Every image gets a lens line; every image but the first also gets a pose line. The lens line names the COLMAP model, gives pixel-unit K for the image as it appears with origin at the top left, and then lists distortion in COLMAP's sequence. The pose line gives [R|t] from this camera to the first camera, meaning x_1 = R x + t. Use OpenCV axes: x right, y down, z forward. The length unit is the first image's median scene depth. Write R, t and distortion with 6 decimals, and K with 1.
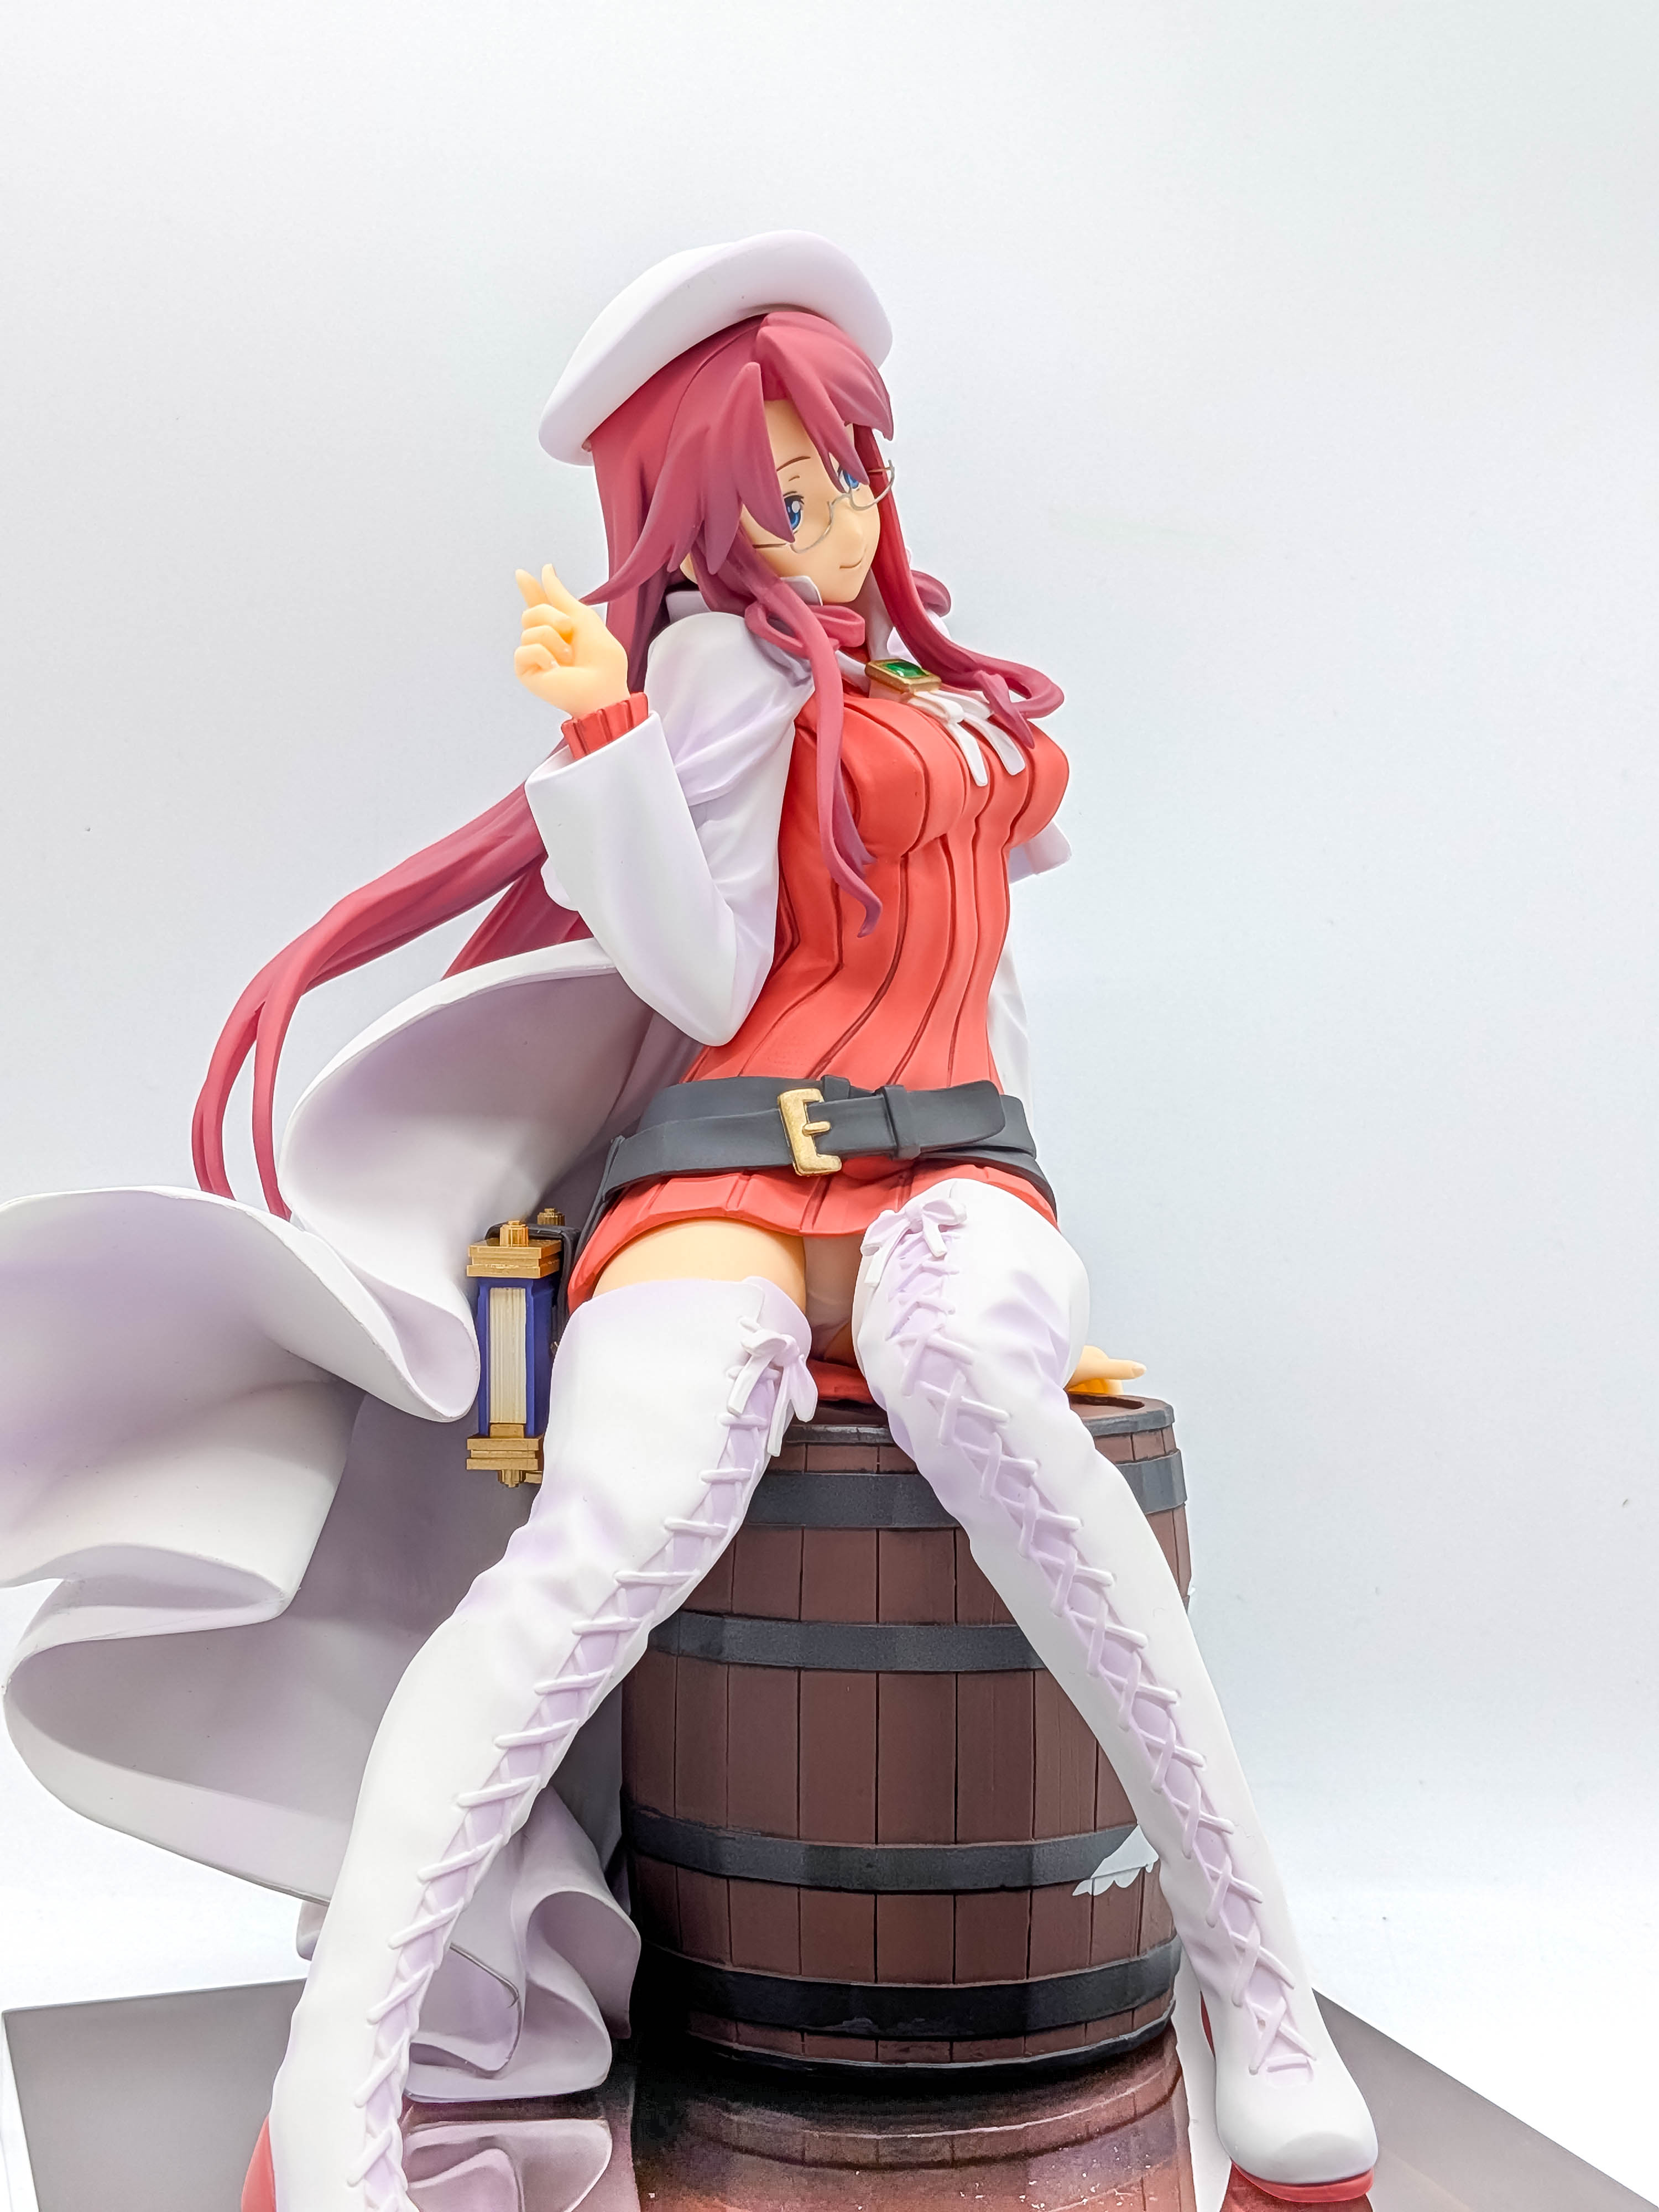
lens RADIAL K [[3316.8, 0, 810.1], [0, 3316.8, 1159.8], [0, 0, 1]] dist [0.072423, 0.000000]
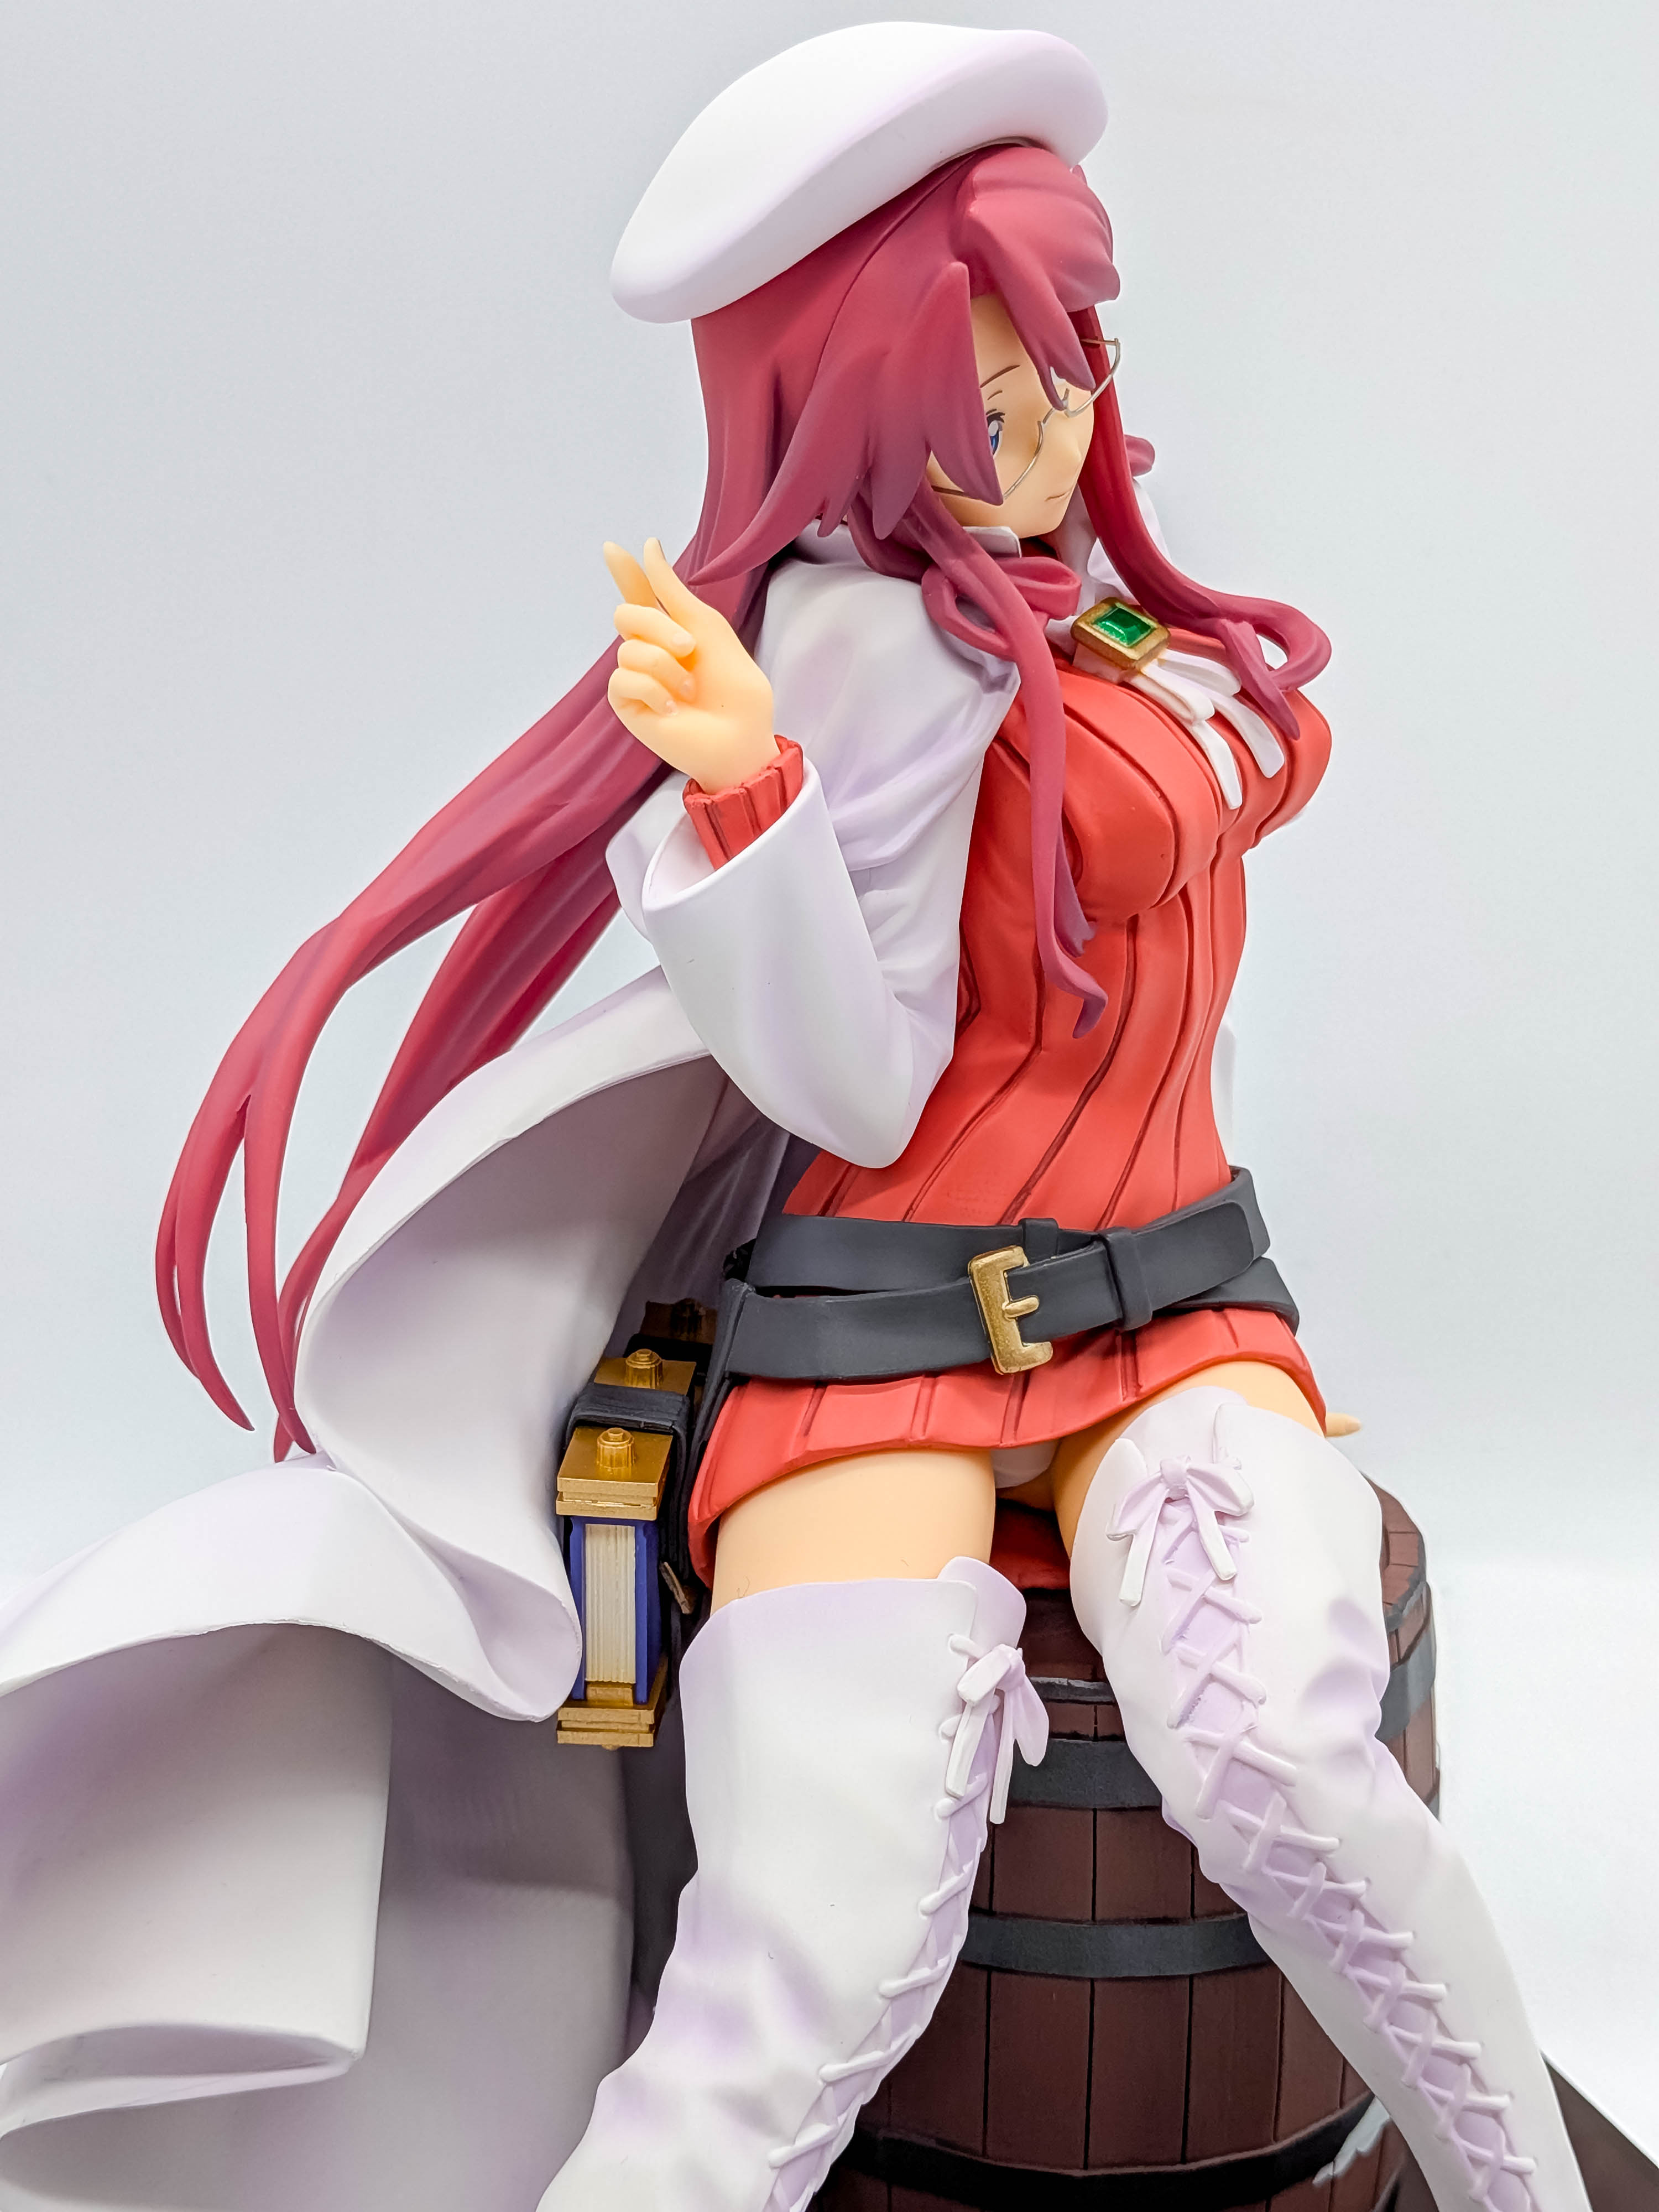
lens RADIAL K [[3316.8, 0, 890.8], [0, 3316.8, 1034.6], [0, 0, 1]] dist [0.072423, 0.000000]
pose [[0.994141, -0.017173, 0.106722, -0.106241], [-0.012424, 0.962604, 0.270626, -0.271014], [-0.107379, -0.270366, 0.956751, 0.305234]]
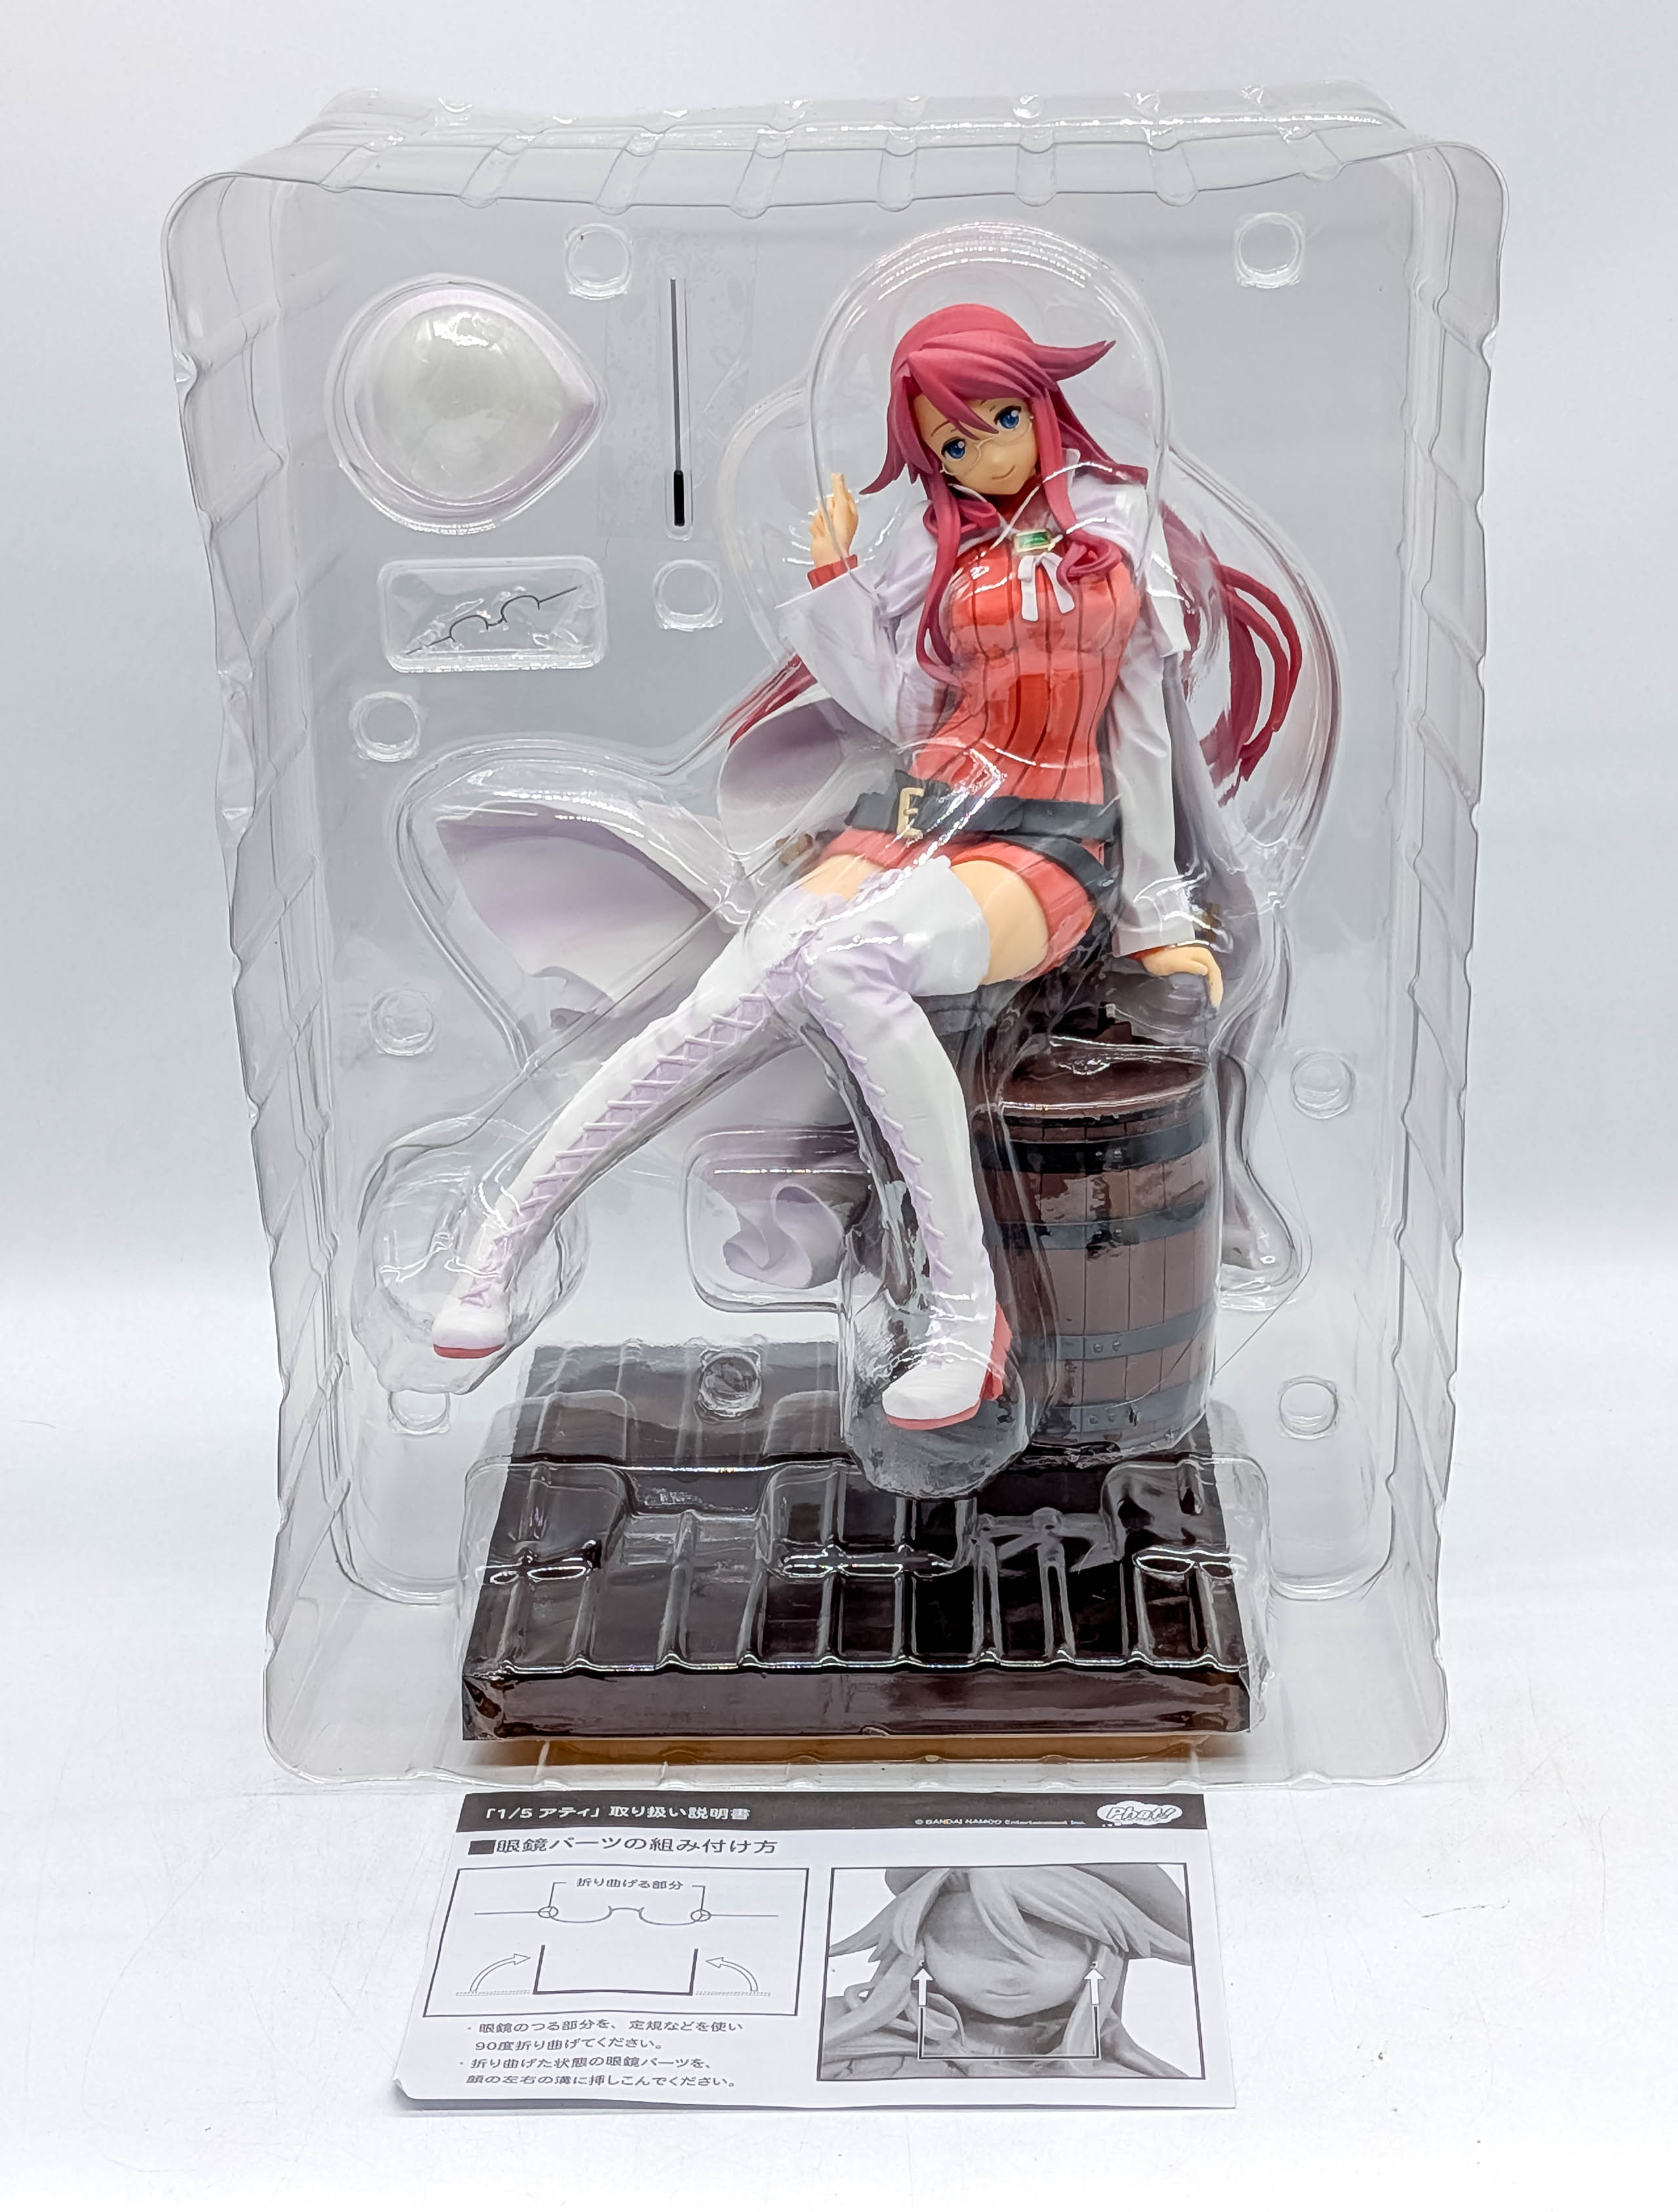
lens RADIAL K [[3873.0, 0, 821.8], [0, 3873.0, 1160.2], [0, 0, 1]] dist [0.055319, 0.000000]
pose [[0.643062, 0.234003, -0.729187, 1.532914], [-0.032689, 0.959692, 0.279146, -0.409586], [0.765116, -0.155671, 0.624791, -0.365410]]
